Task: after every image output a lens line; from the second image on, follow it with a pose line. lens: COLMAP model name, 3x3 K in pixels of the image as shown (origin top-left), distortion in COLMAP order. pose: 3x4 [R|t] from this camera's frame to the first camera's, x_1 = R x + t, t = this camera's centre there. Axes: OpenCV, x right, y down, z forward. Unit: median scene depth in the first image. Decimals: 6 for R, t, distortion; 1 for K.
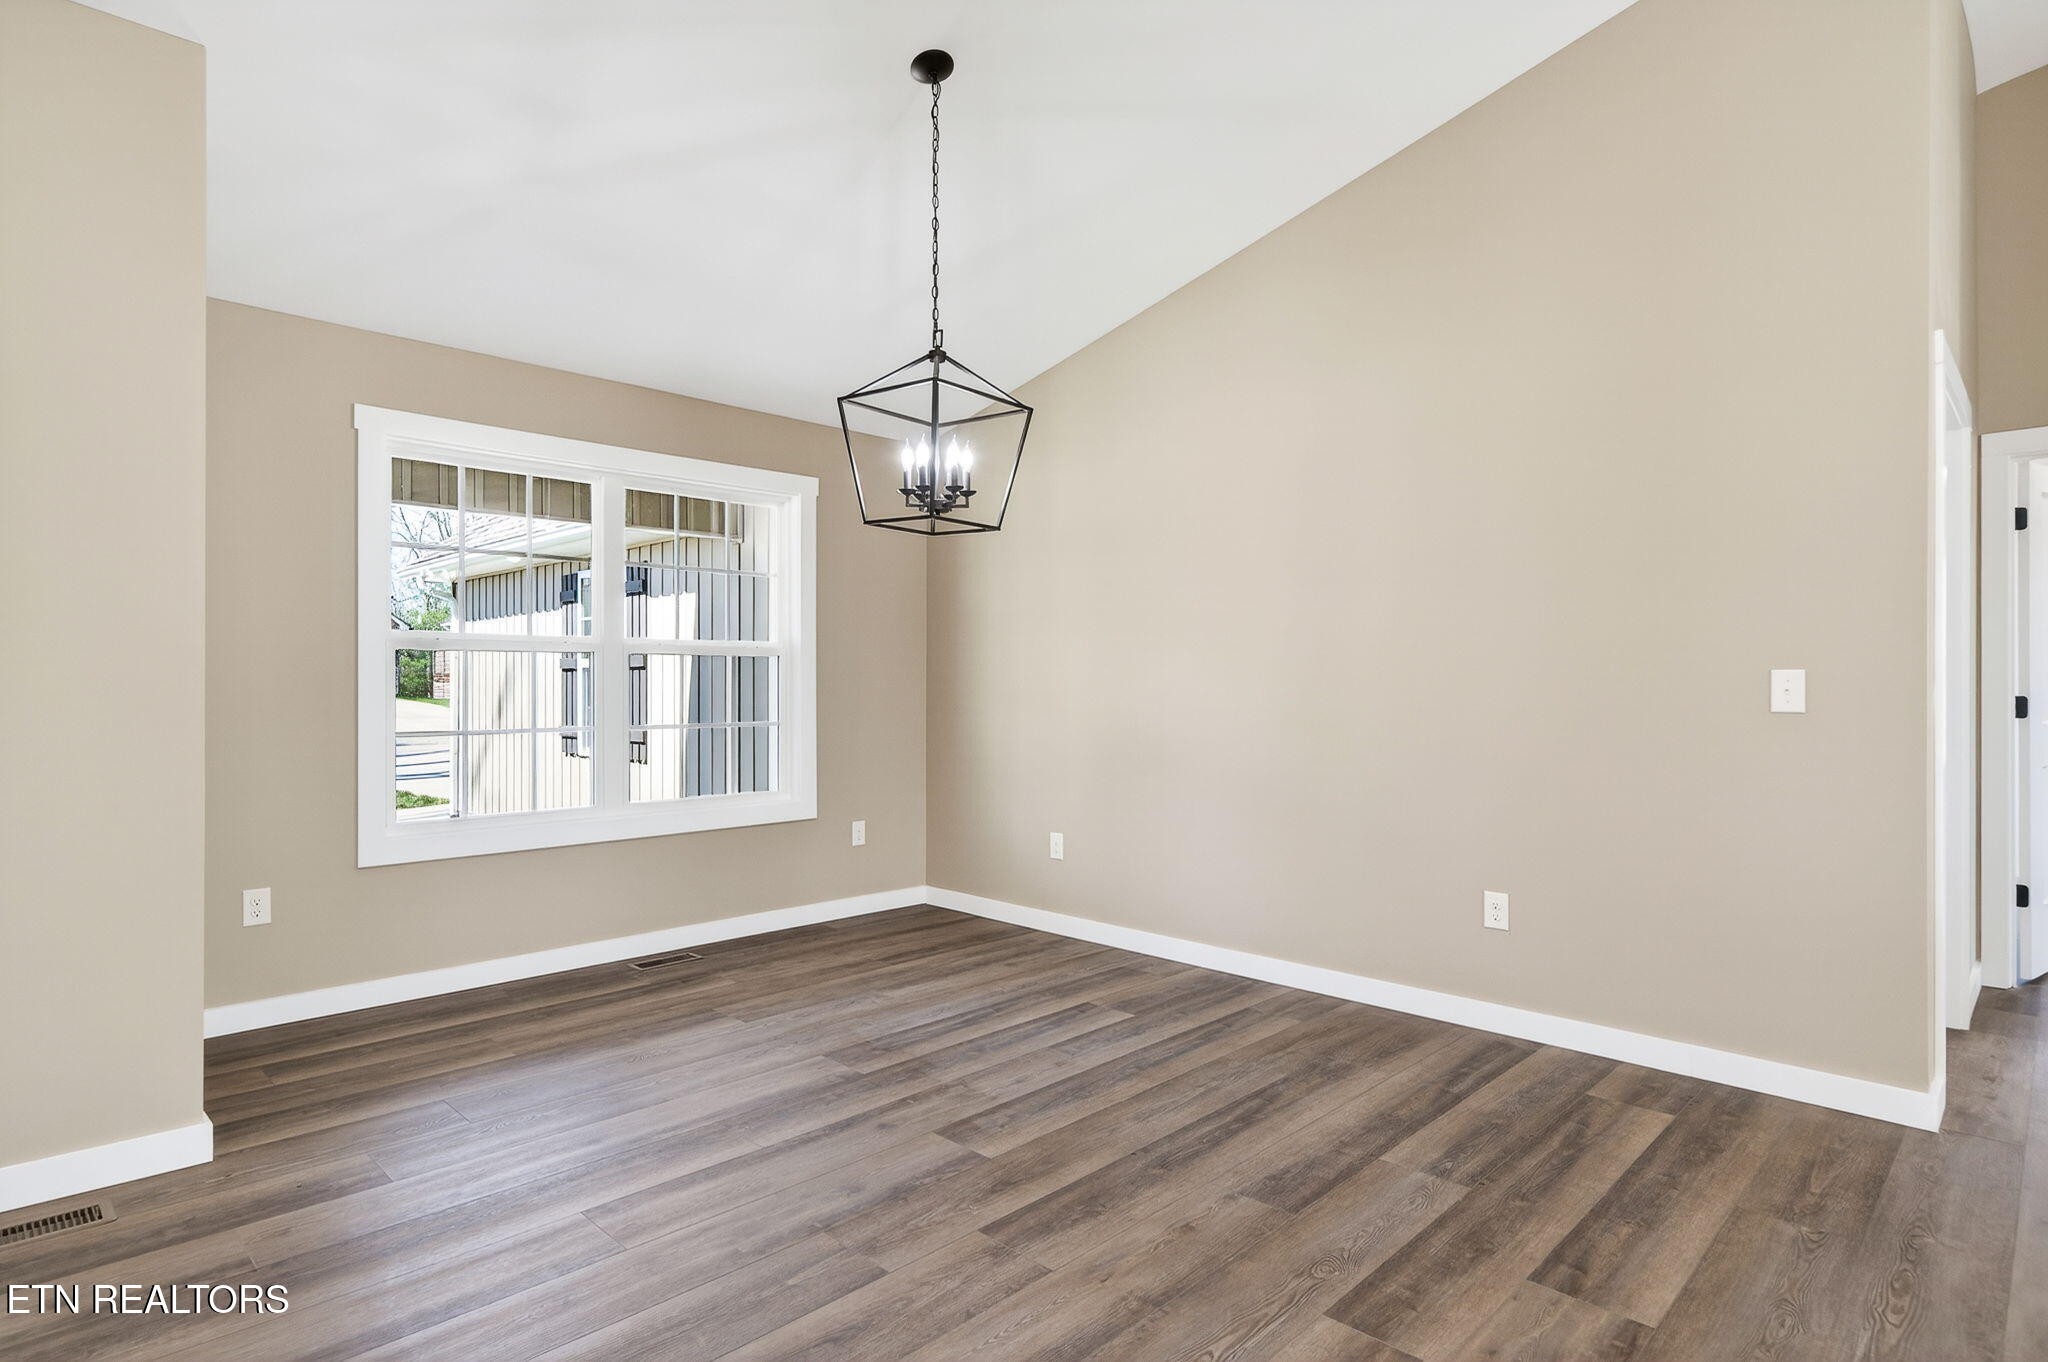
lens RADIAL K [[1070.3, 0, 1016.8], [0, 1070.3, 683.8], [0, 0, 1]] dist [0.001037, -0.000579]
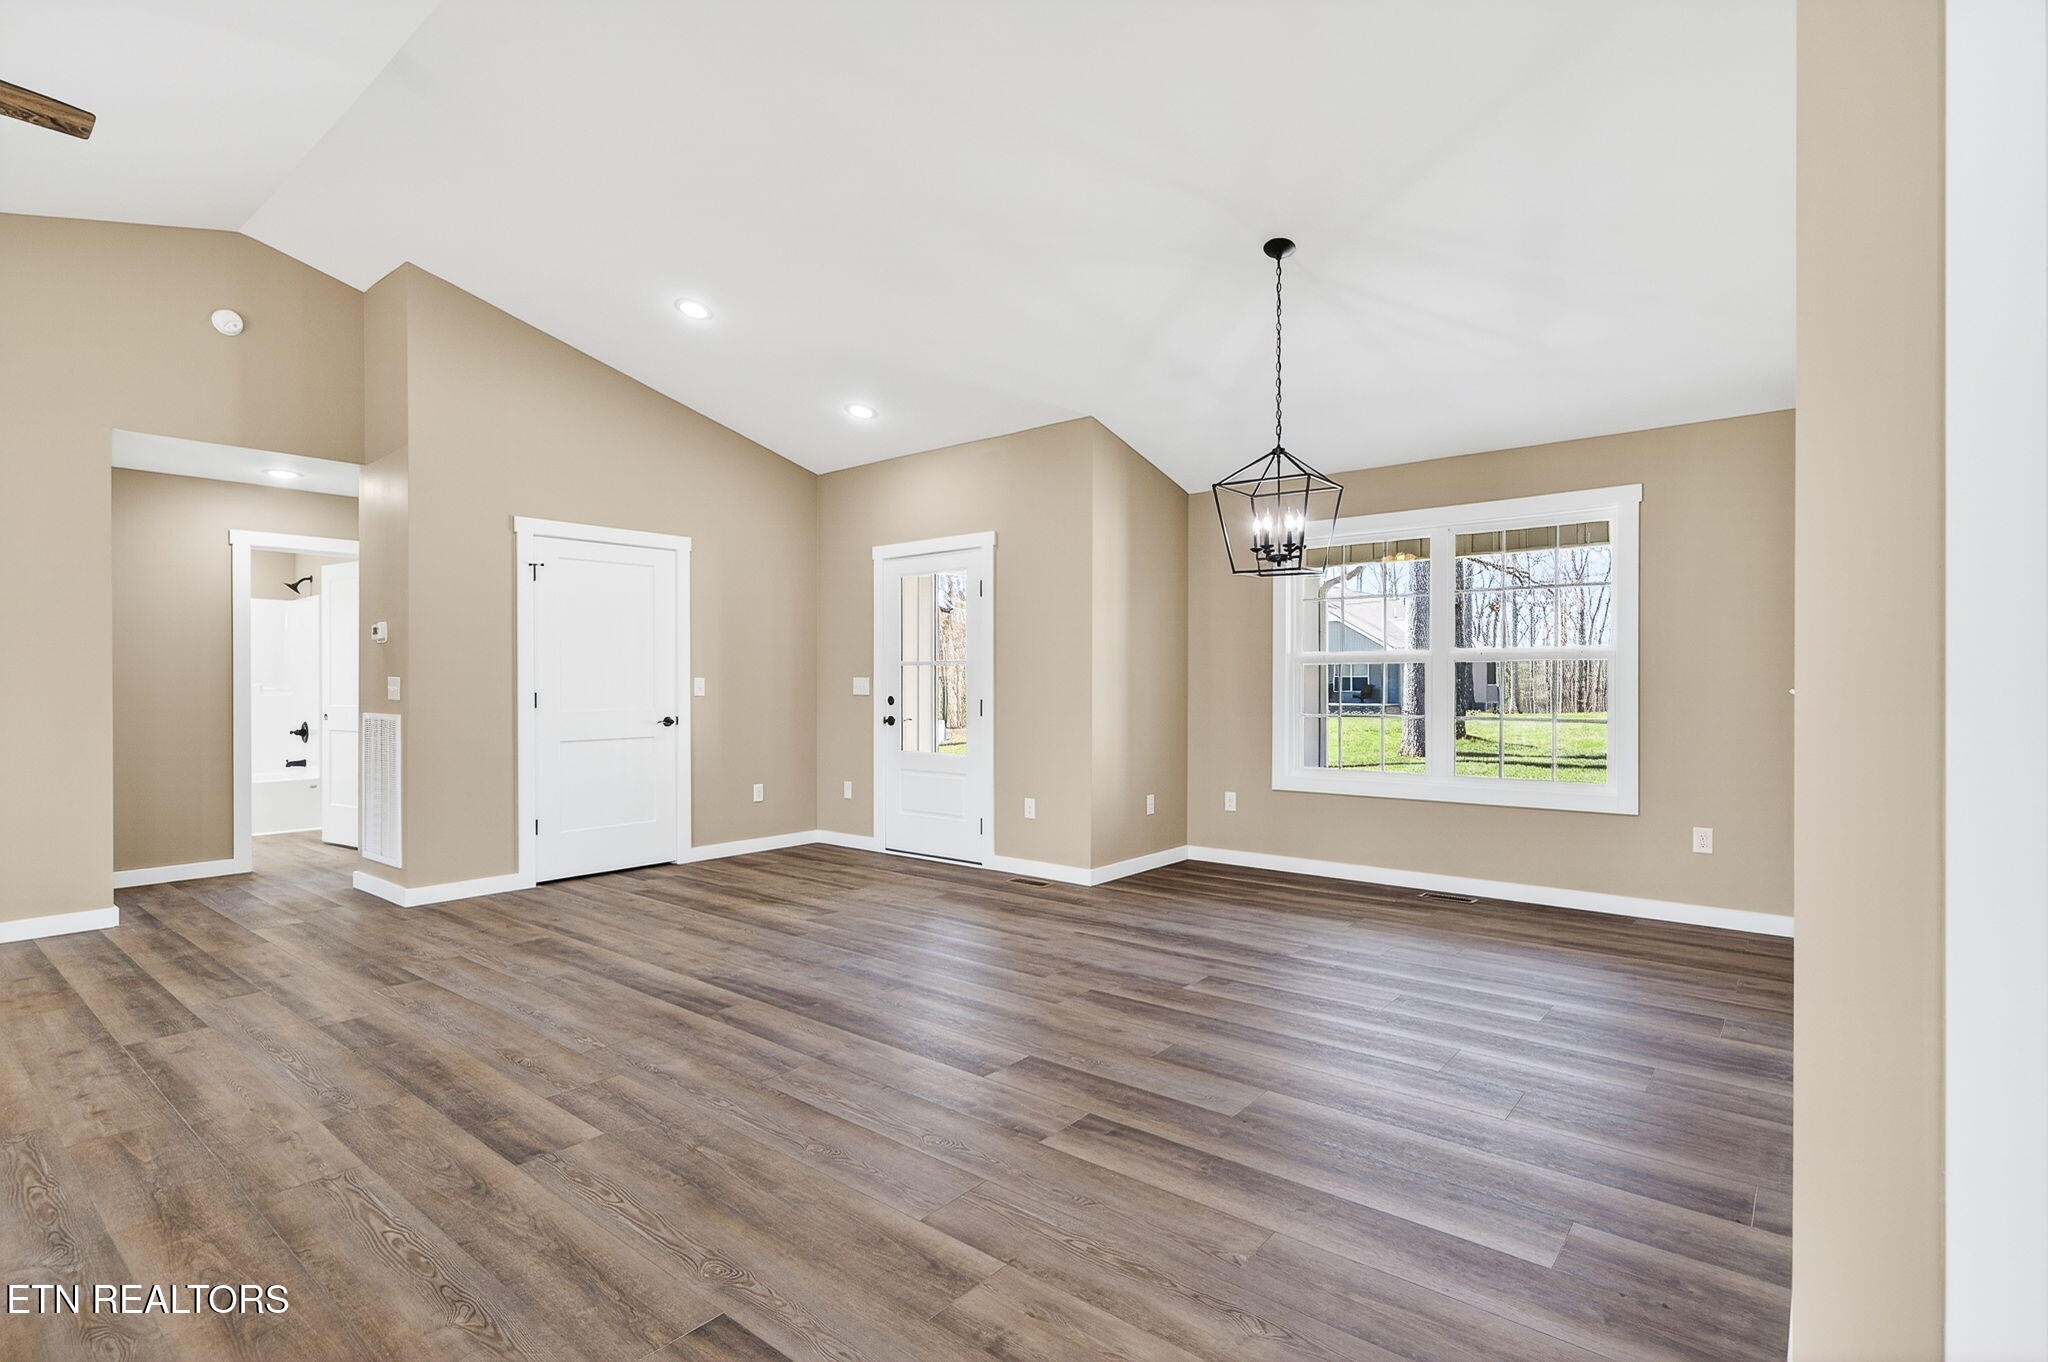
lens RADIAL K [[984.8, 0, 1018.5], [0, 984.8, 688.1], [0, 0, 1]] dist [-0.003021, -0.000339]
pose [[0.090723, 0.002101, -0.995874, 1.129821], [0.000875, 0.999997, 0.002189, -0.000047], [0.995876, -0.001070, 0.090721, 0.513709]]
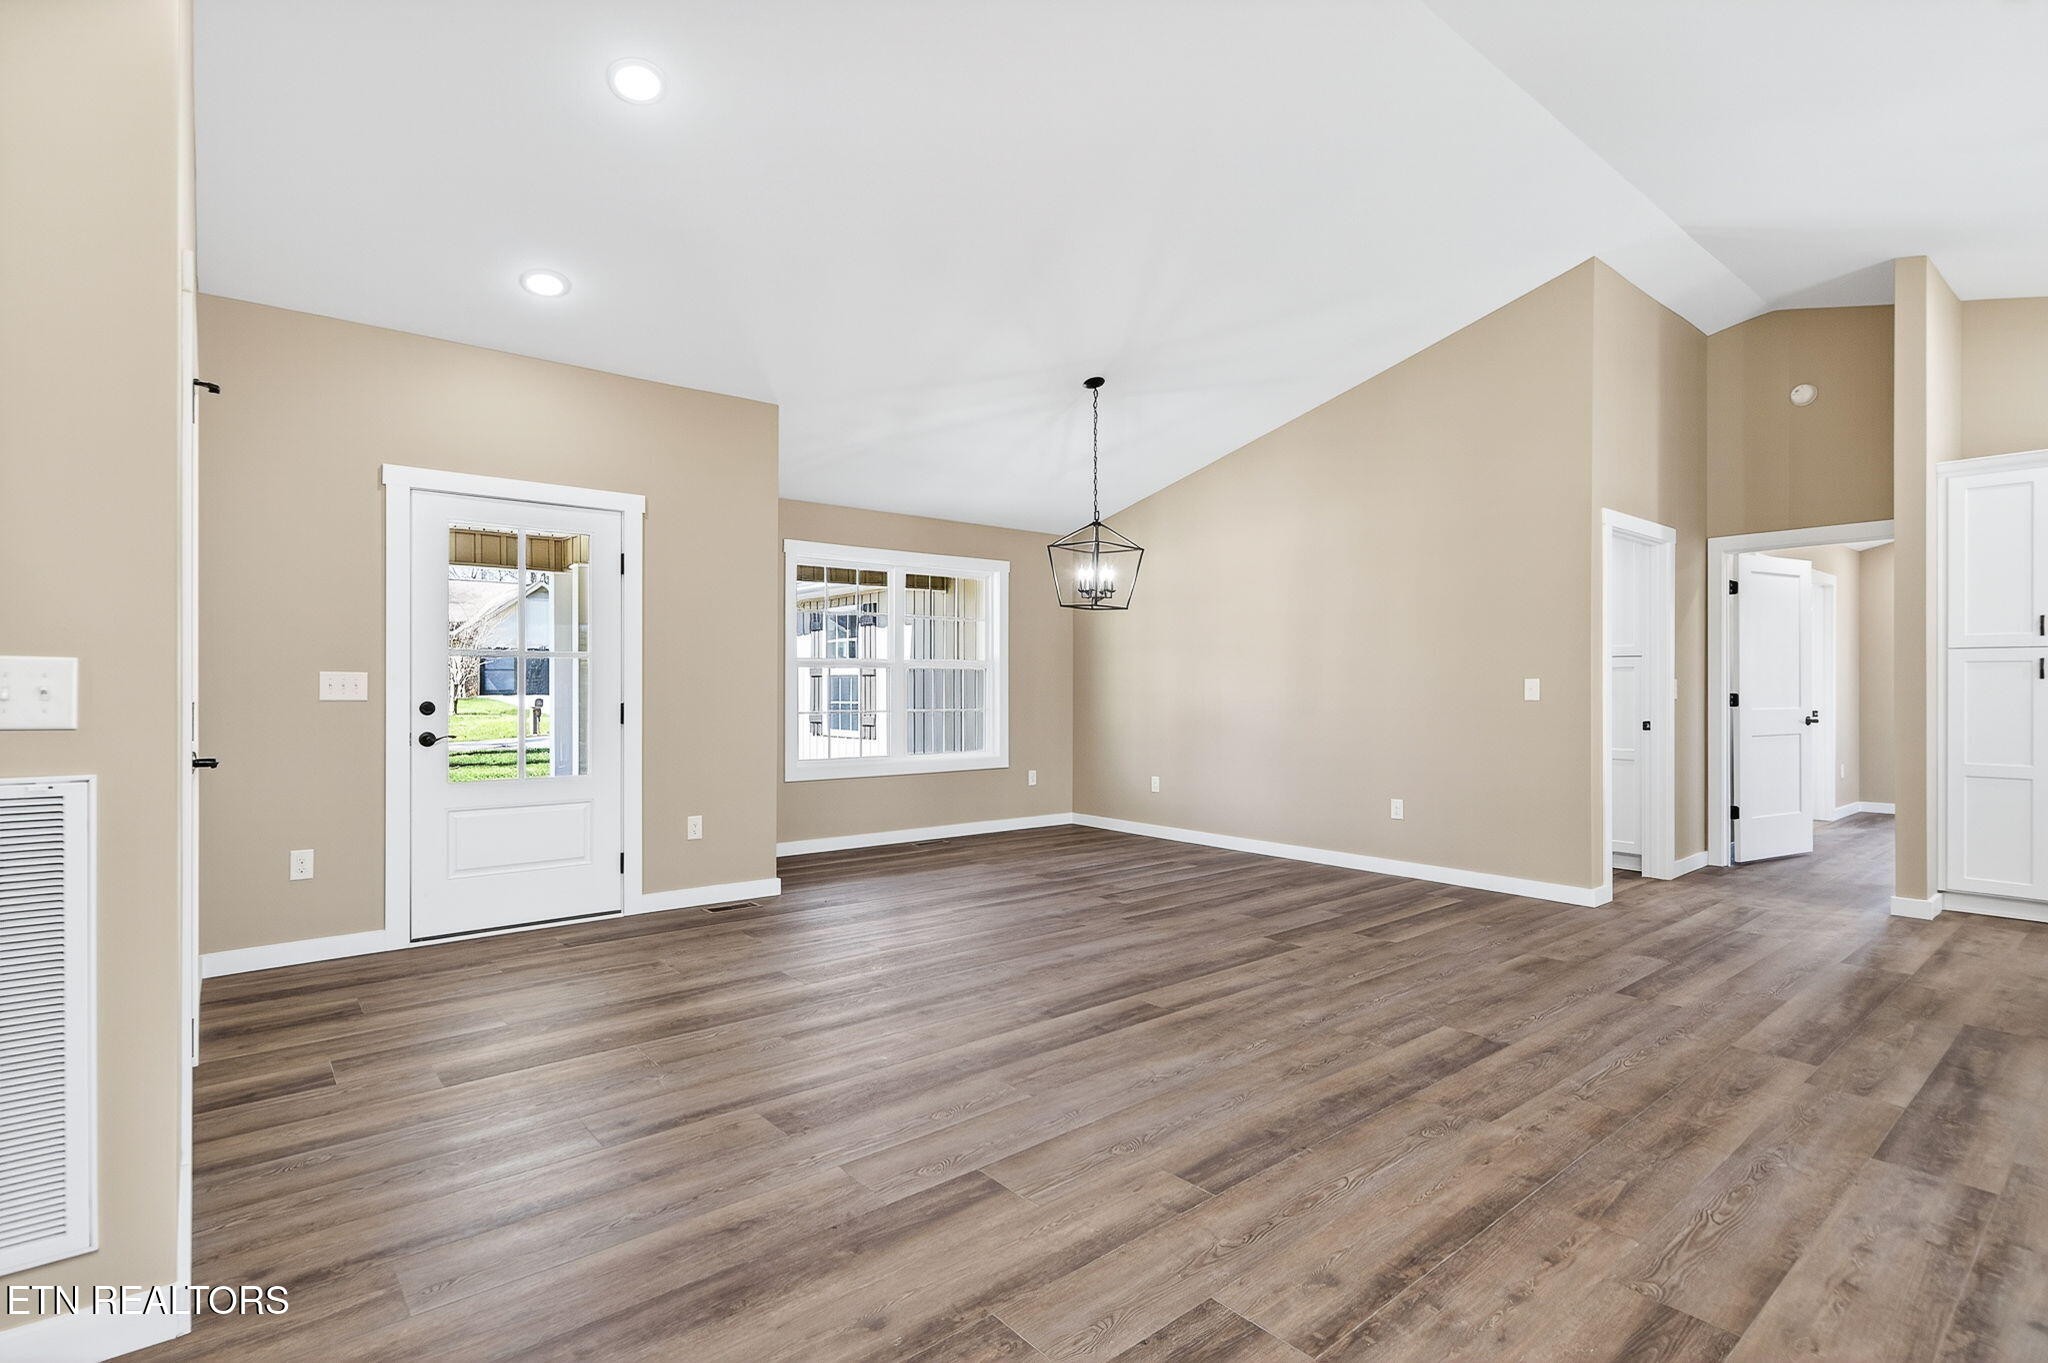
lens RADIAL K [[984.8, 0, 1018.5], [0, 984.8, 688.6], [0, 0, 1]] dist [-0.003021, -0.000339]
pose [[0.995129, 0.000288, -0.098585, -0.035486], [-0.000025, 0.999996, 0.002667, 0.000191], [0.098585, -0.002652, 0.995125, -0.827683]]
